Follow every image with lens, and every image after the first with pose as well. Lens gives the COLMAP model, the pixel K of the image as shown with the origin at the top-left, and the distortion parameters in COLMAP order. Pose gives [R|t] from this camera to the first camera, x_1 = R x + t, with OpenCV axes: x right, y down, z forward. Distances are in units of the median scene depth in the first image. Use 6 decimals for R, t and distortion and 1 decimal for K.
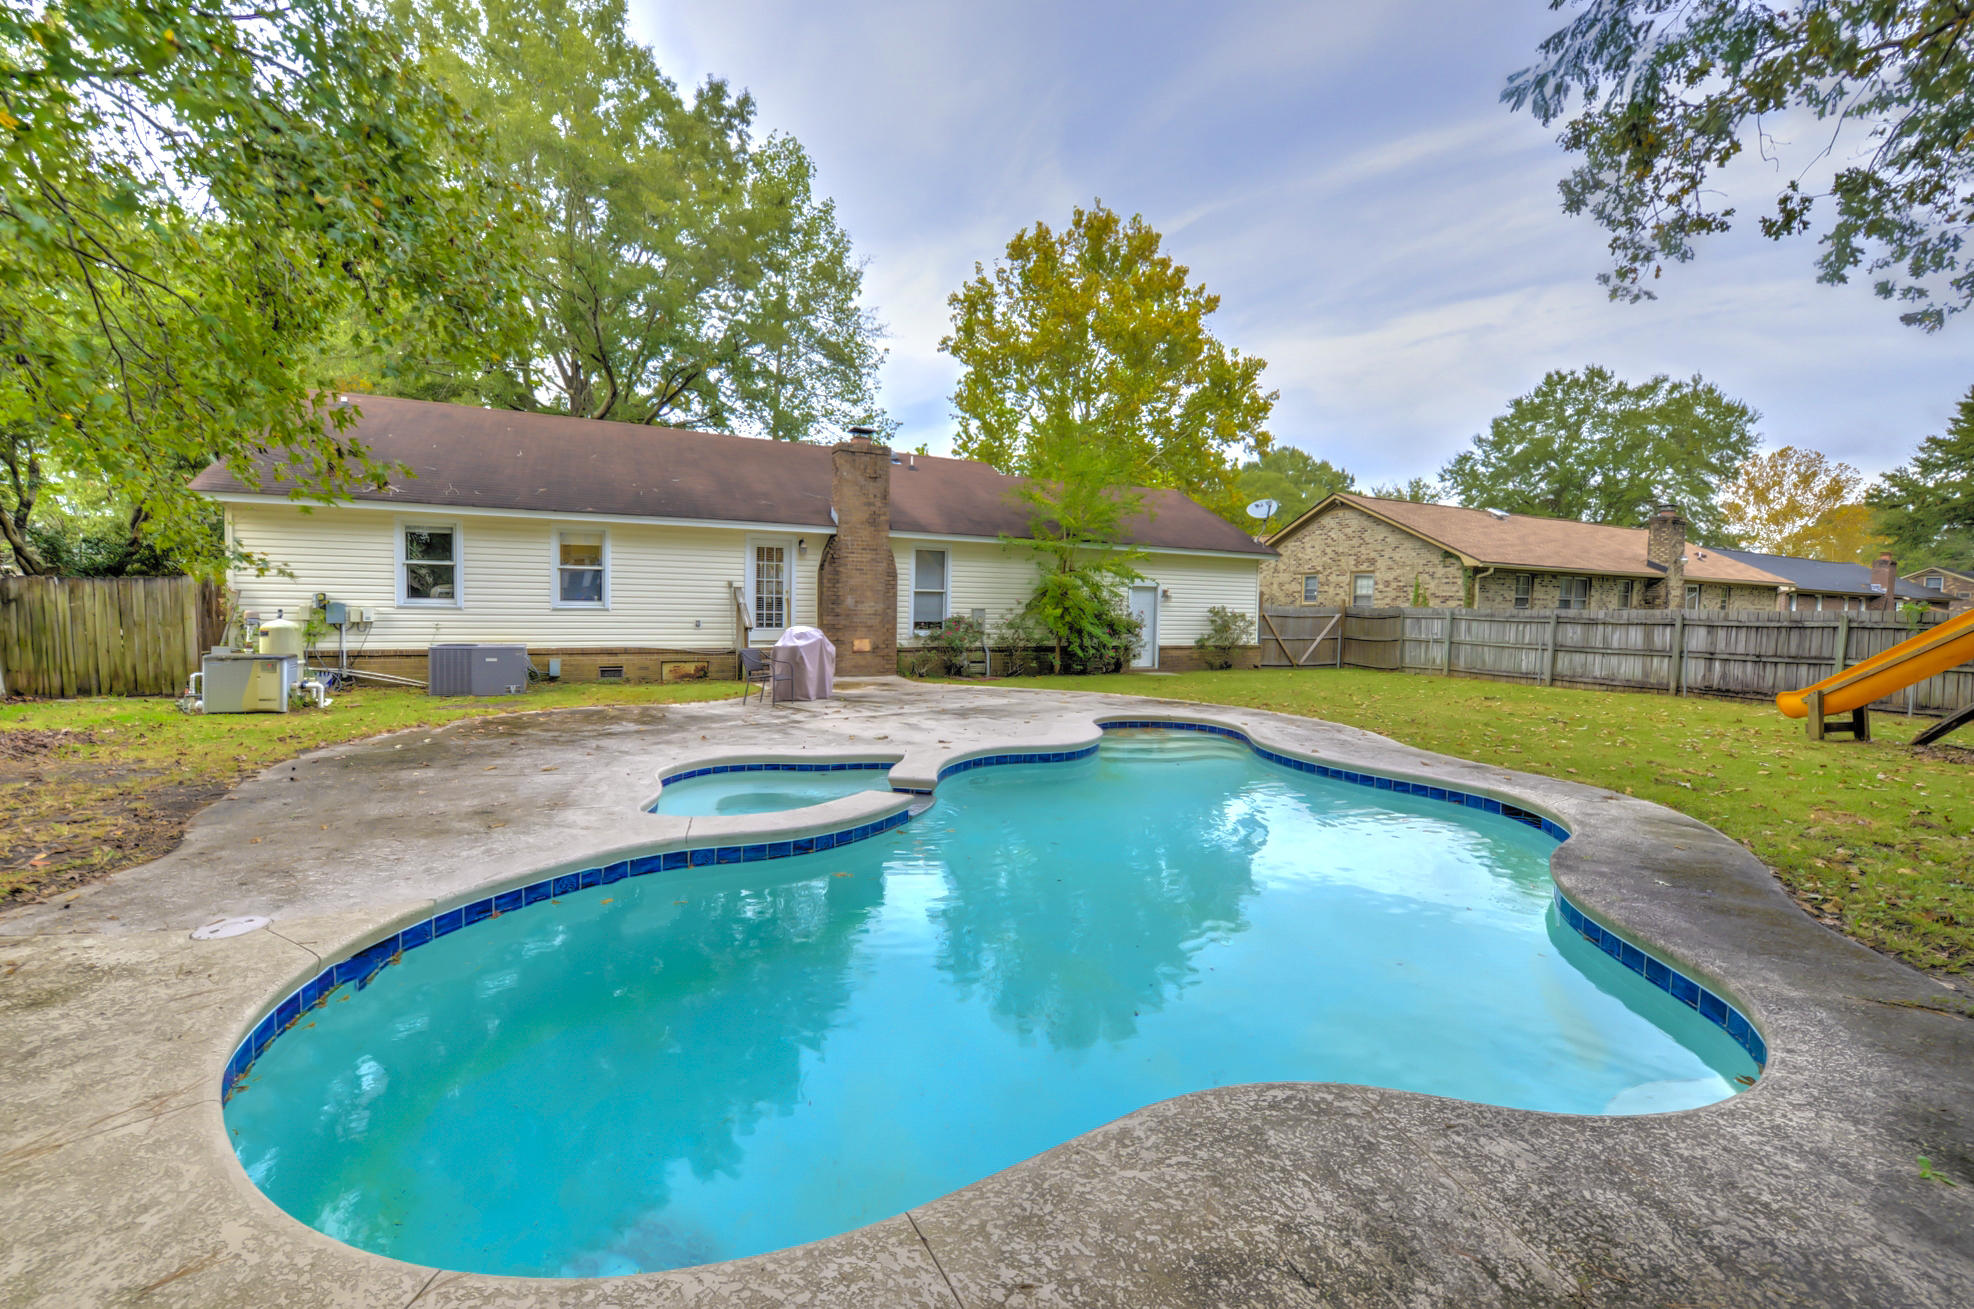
lens RADIAL K [[796.4, 0, 985.8], [0, 796.4, 639.0], [0, 0, 1]] dist [-0.002135, -0.010164]
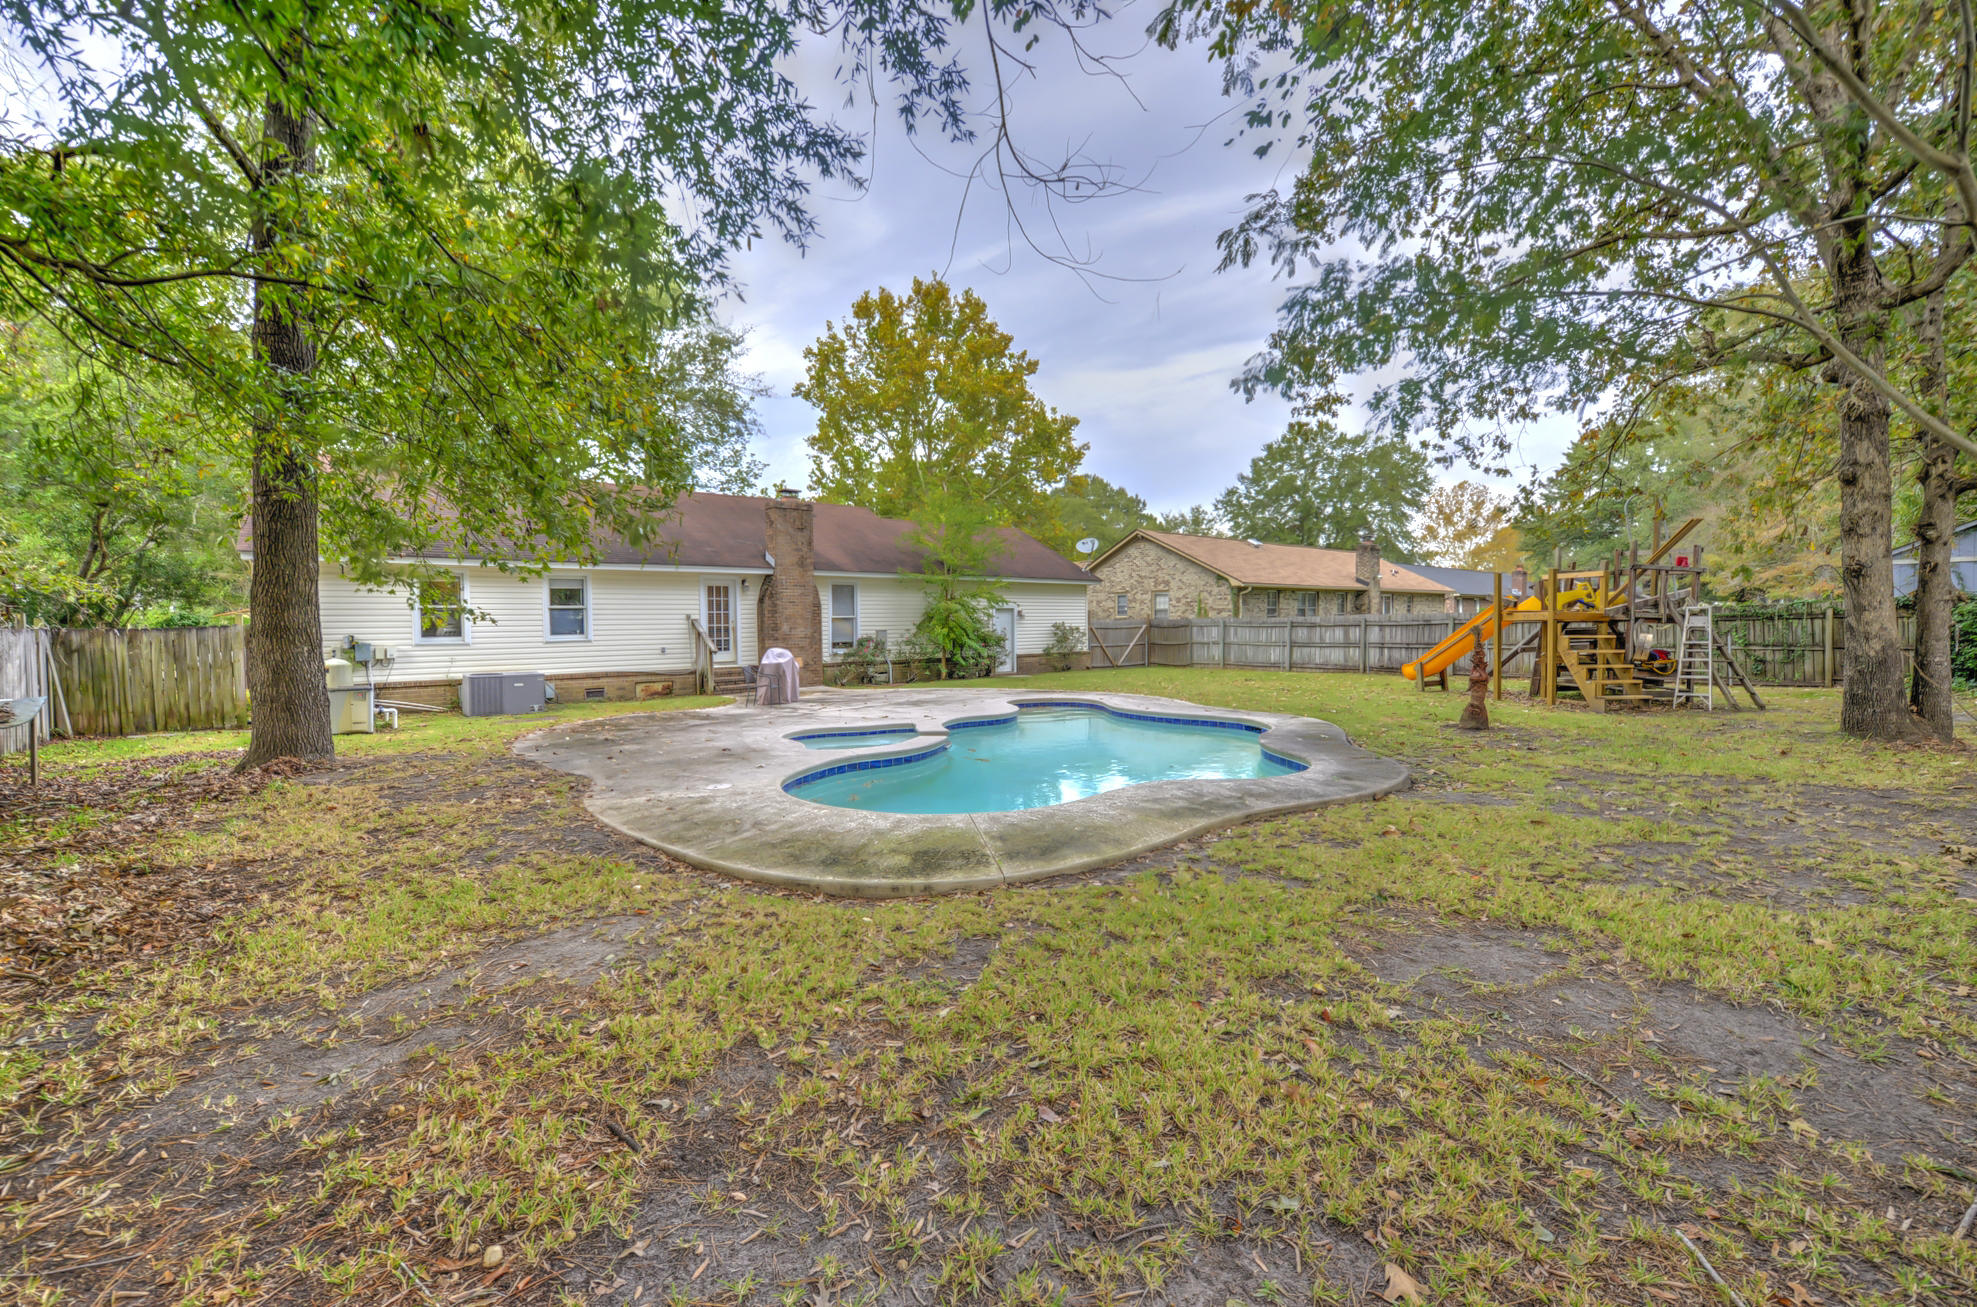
lens RADIAL K [[796.6, 0, 988.7], [0, 796.6, 644.4], [0, 0, 1]] dist [-0.020217, -0.000438]
pose [[0.972143, -0.037332, 0.231396, -0.082370], [0.040753, 0.999119, -0.010021, 0.002308], [-0.230818, 0.019172, 0.972808, -0.156849]]
